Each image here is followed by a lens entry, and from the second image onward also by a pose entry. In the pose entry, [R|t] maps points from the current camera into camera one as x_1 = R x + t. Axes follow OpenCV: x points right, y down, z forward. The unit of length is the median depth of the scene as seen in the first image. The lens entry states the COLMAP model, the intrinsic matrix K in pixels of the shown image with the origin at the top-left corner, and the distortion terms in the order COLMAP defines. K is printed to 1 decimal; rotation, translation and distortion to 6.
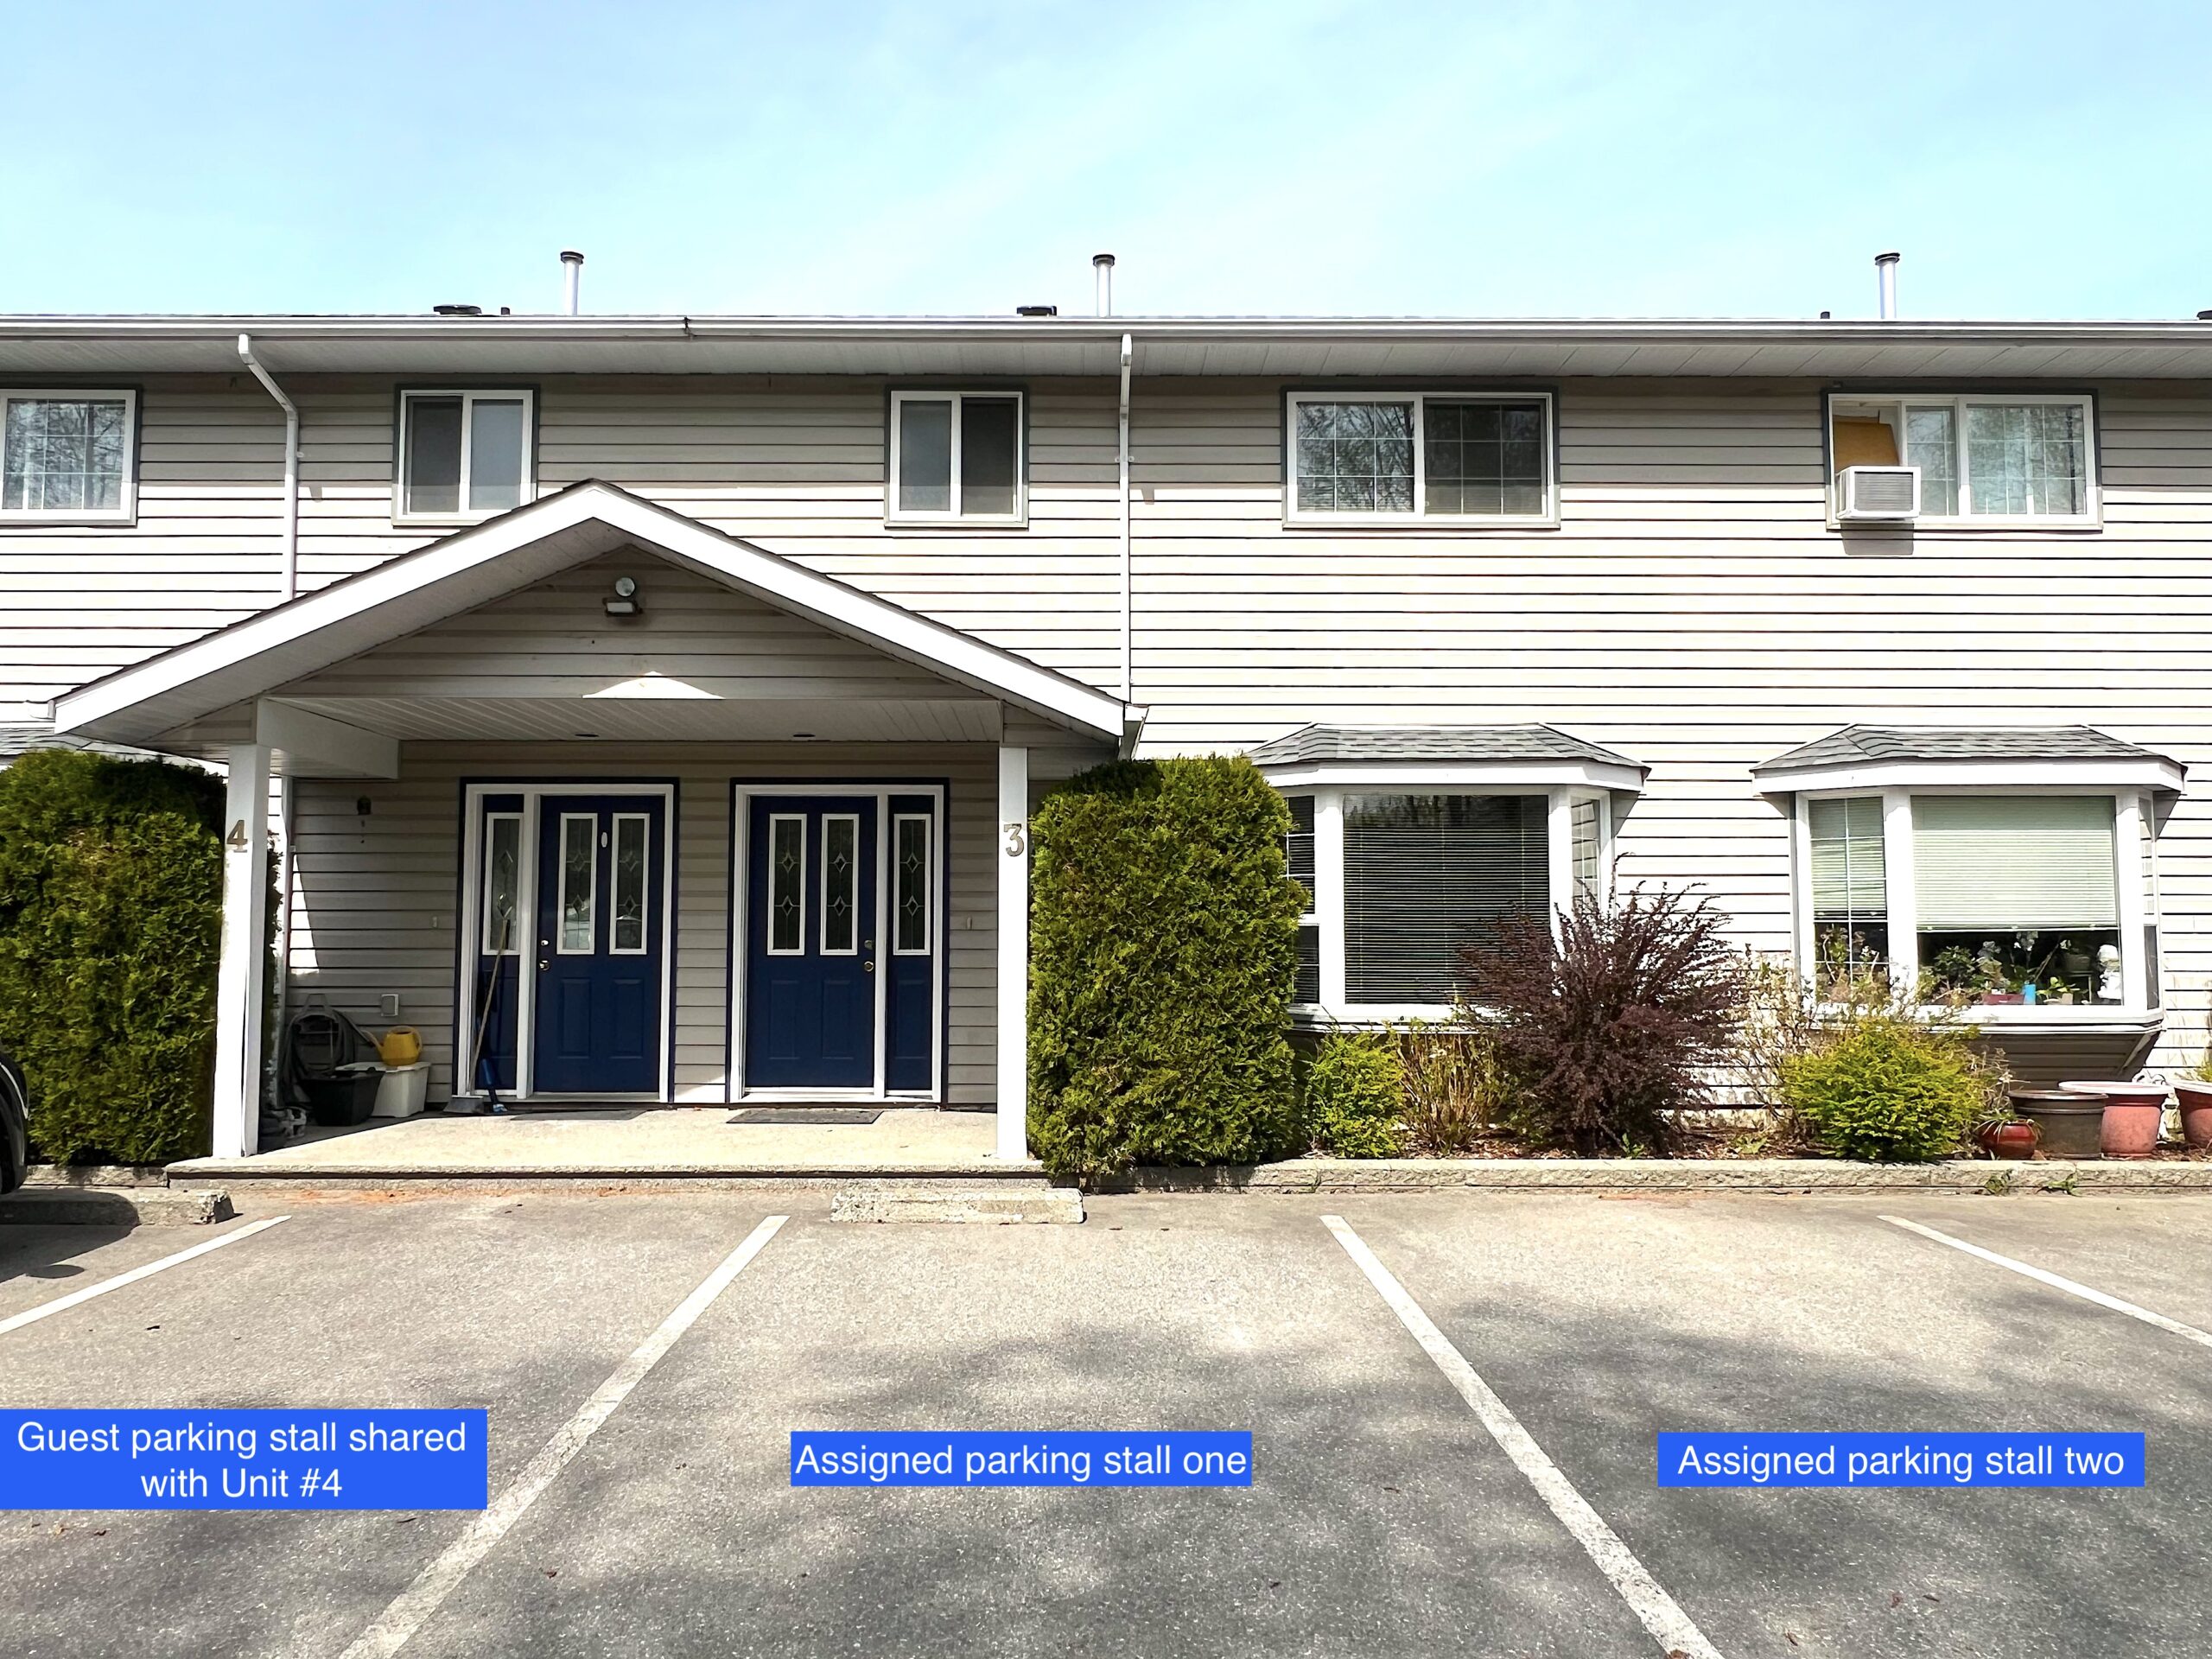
lens RADIAL K [[2016.8, 0, 1104.9], [0, 2016.8, 814.8], [0, 0, 1]] dist [-0.007602, 0.000000]
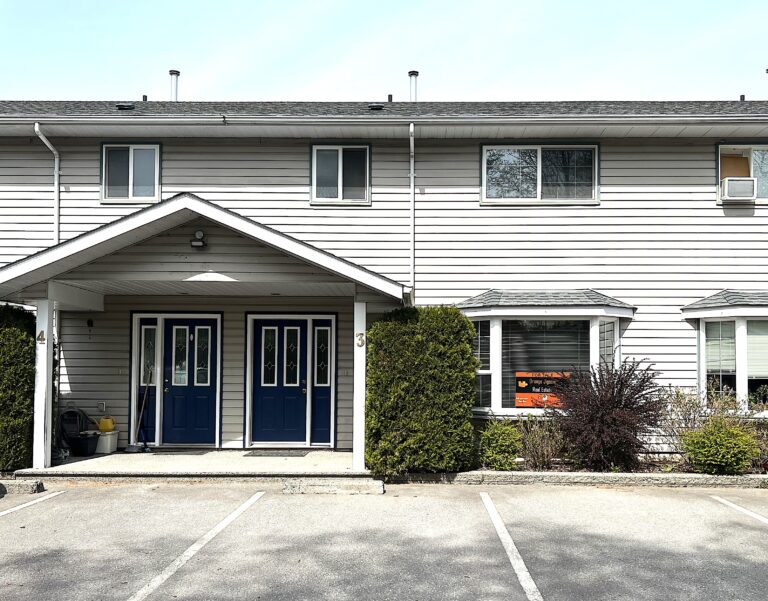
lens RADIAL K [[853.5, 0, 388.6], [0, 853.5, 359.9], [0, 0, 1]] dist [0.053029, 0.000000]
pose [[0.999840, 0.003673, -0.017500, 0.001689], [-0.003005, 0.999271, 0.038066, -0.000597], [0.017627, -0.038007, 0.999122, -0.006939]]
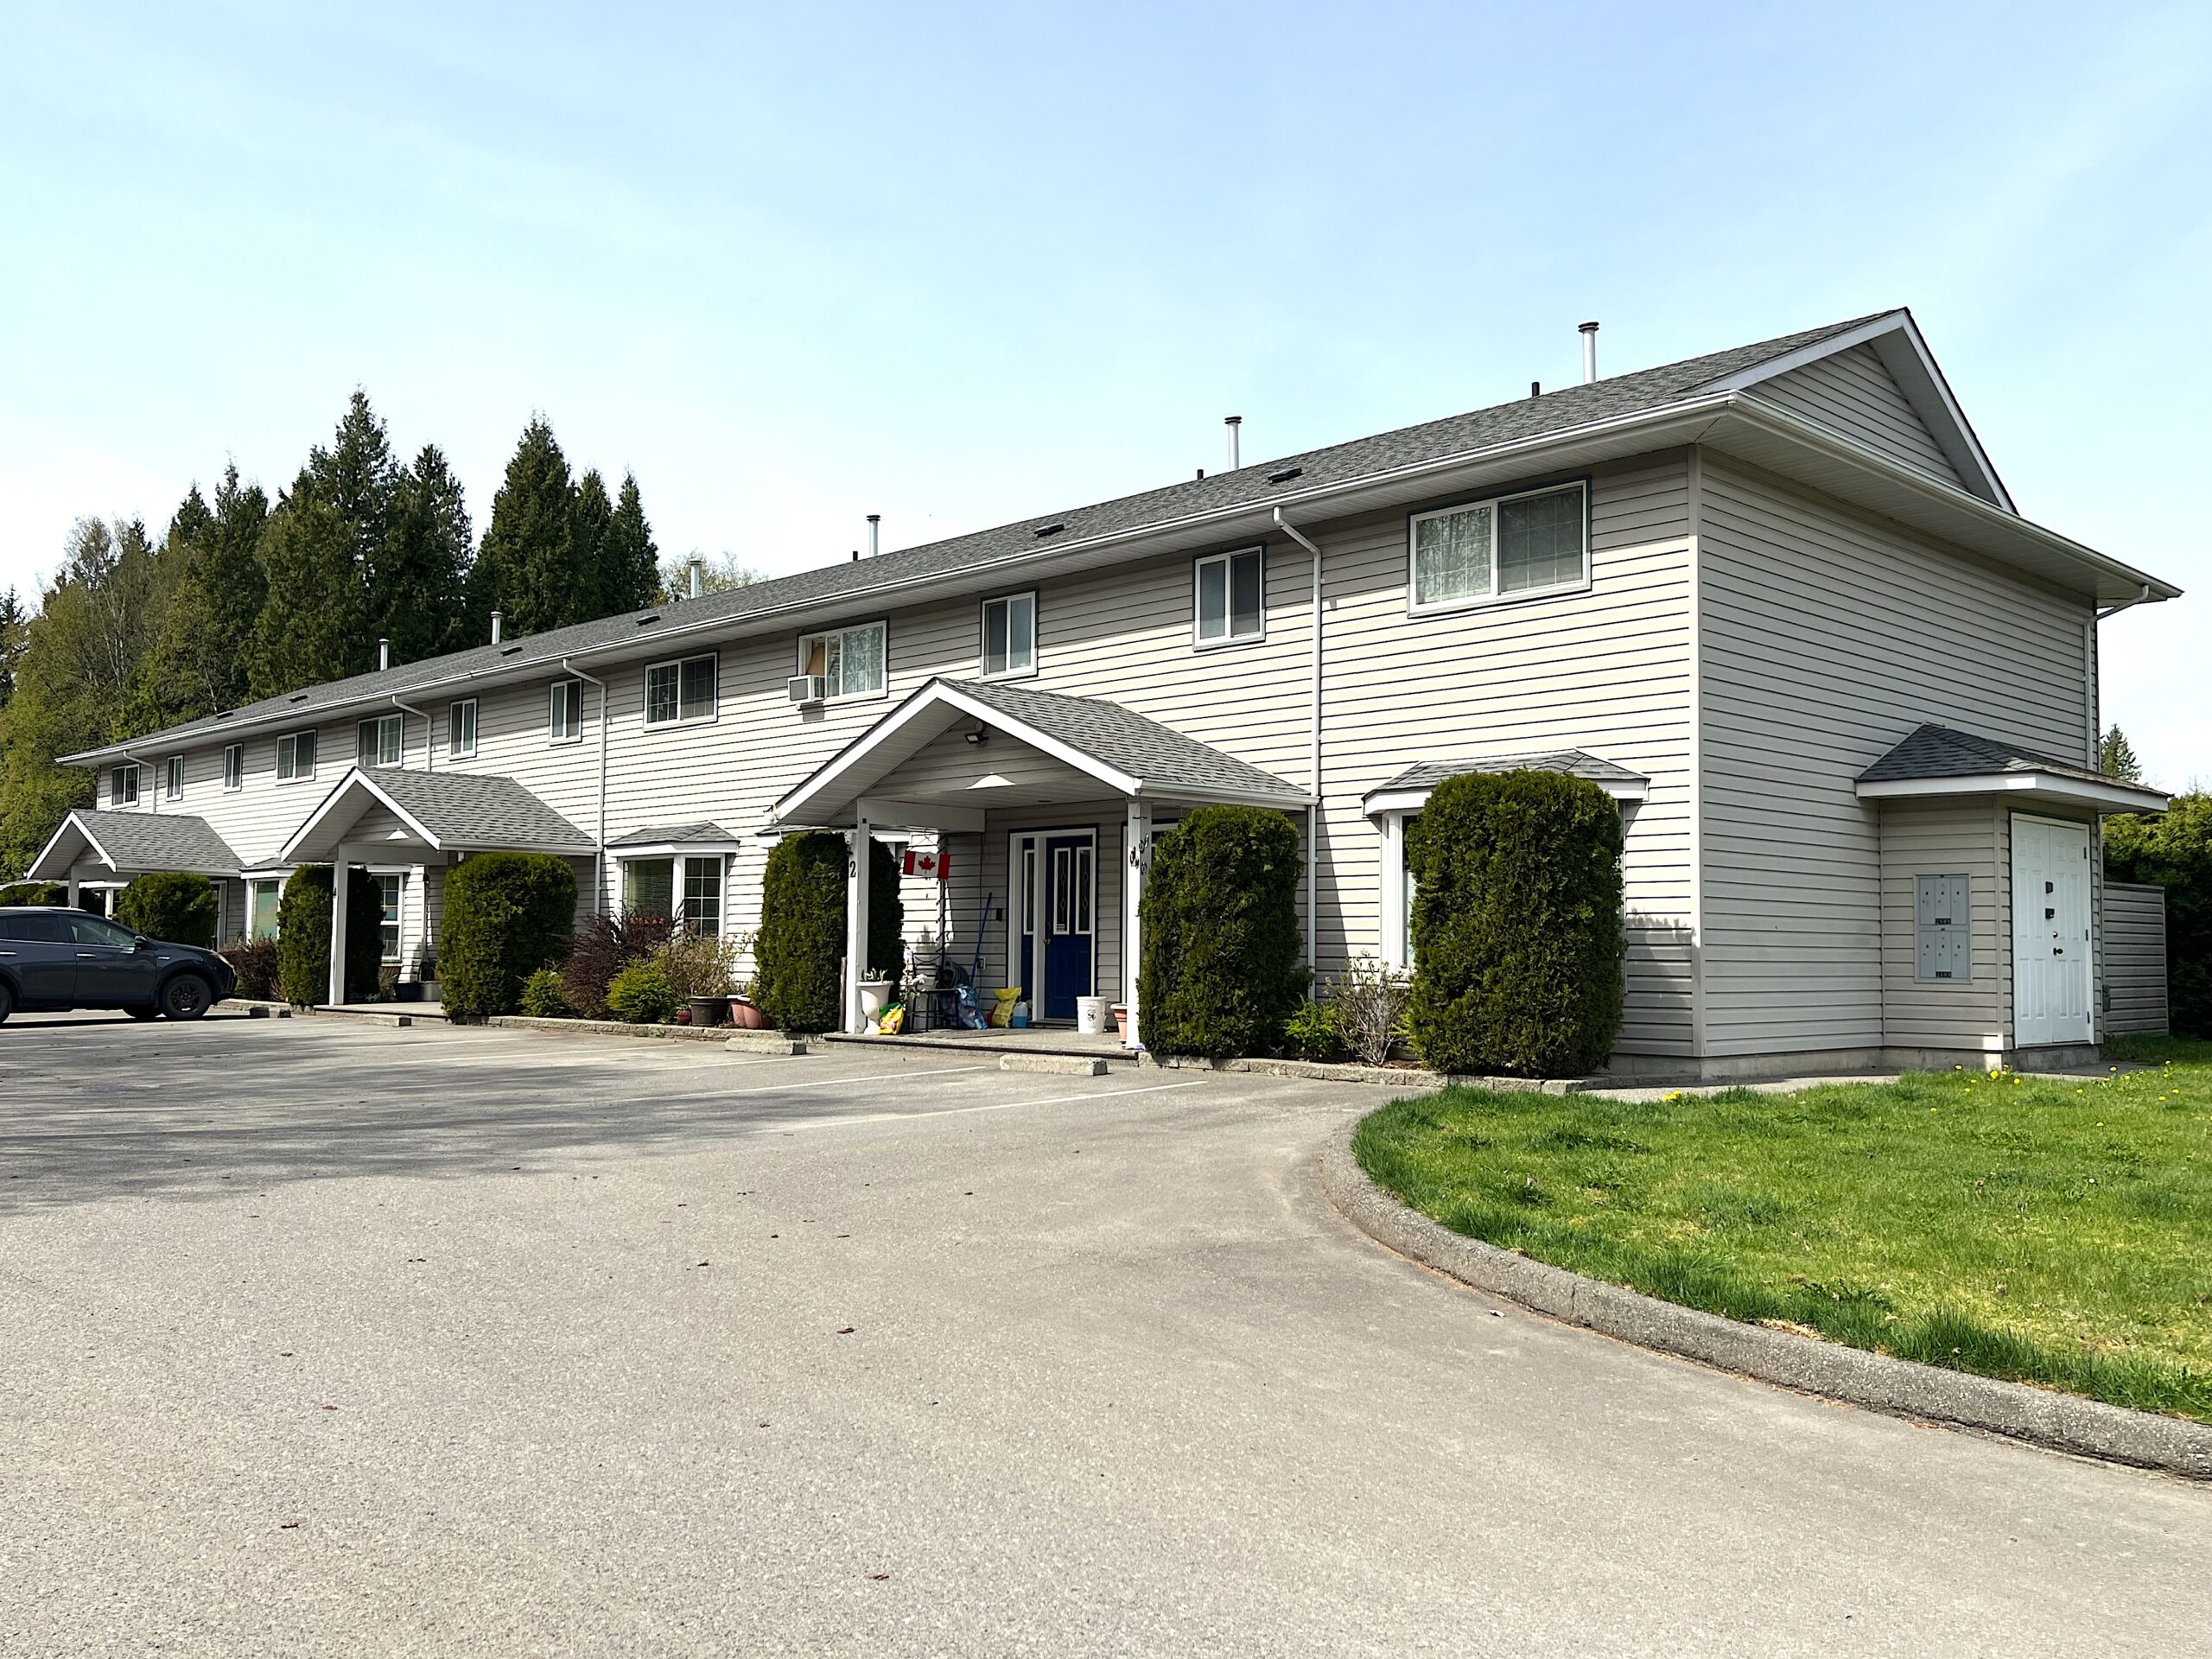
lens RADIAL K [[1844.2, 0, 1108.7], [0, 1844.2, 838.9], [0, 0, 1]] dist [0.096999, -0.000369]
pose [[0.679837, -0.034318, -0.732560, 9.996356], [0.046325, 0.998919, -0.003804, -0.006320], [0.731899, -0.031350, 0.680692, 0.172036]]
